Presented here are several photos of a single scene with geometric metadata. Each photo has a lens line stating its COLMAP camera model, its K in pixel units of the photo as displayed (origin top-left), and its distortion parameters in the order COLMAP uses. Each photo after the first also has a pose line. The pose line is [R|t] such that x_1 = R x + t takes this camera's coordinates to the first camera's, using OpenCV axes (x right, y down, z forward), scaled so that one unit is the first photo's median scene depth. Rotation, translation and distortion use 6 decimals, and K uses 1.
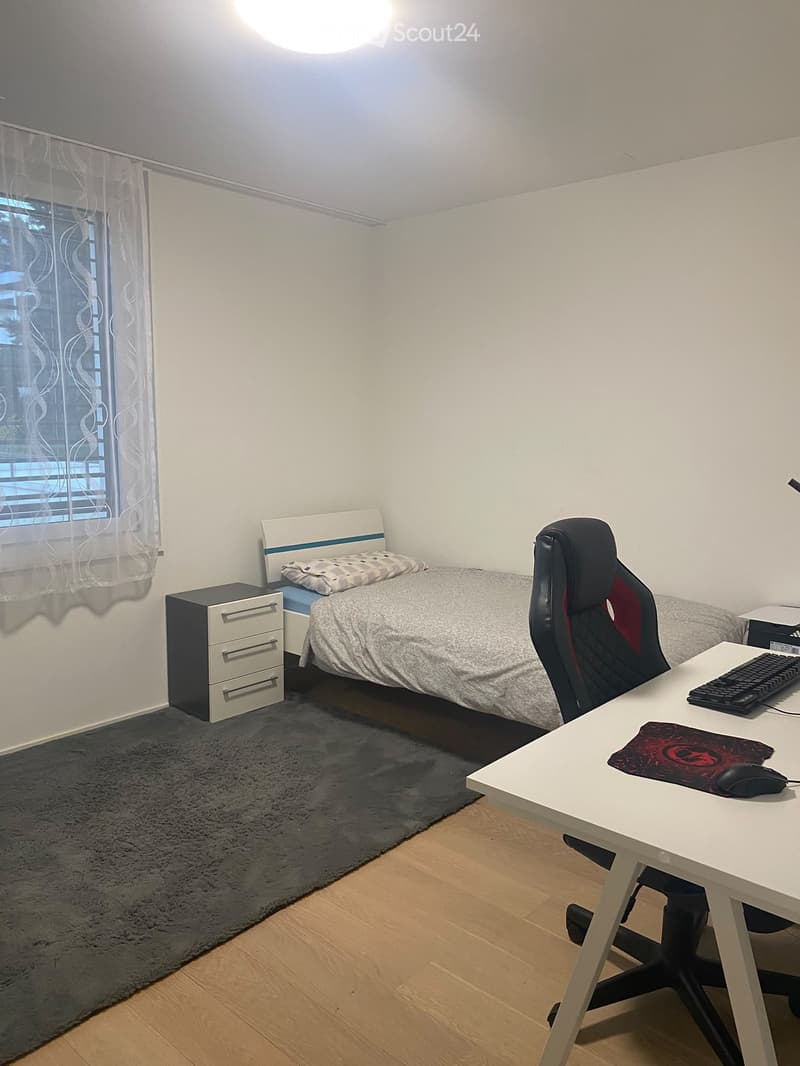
lens RADIAL K [[811.5, 0, 398.0], [0, 811.5, 530.5], [0, 0, 1]] dist [0.040352, -0.052015]
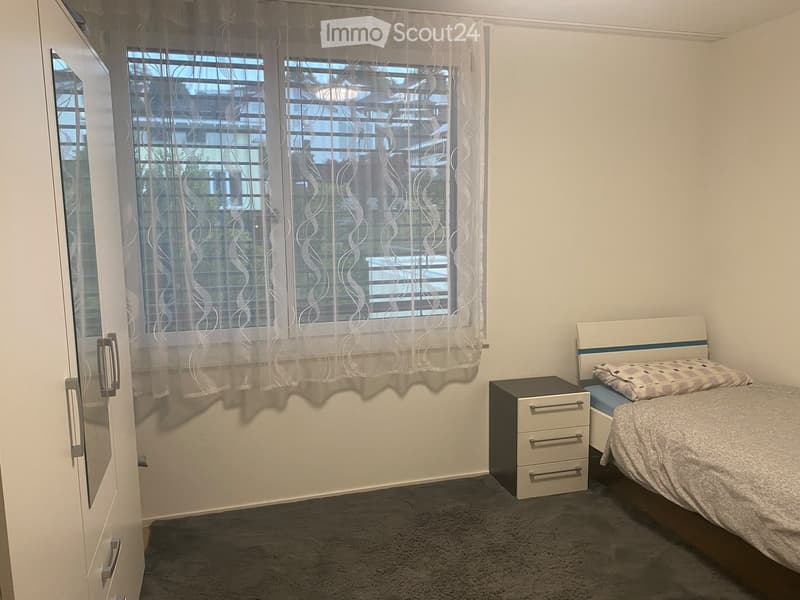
lens RADIAL K [[609.0, 0, 409.1], [0, 609.0, 315.2], [0, 0, 1]] dist [0.040352, -0.052015]
pose [[0.864752, 0.066299, -0.497804, 0.049820], [-0.055424, 0.997791, 0.036611, -0.044300], [0.499132, -0.004069, 0.866516, 0.188555]]
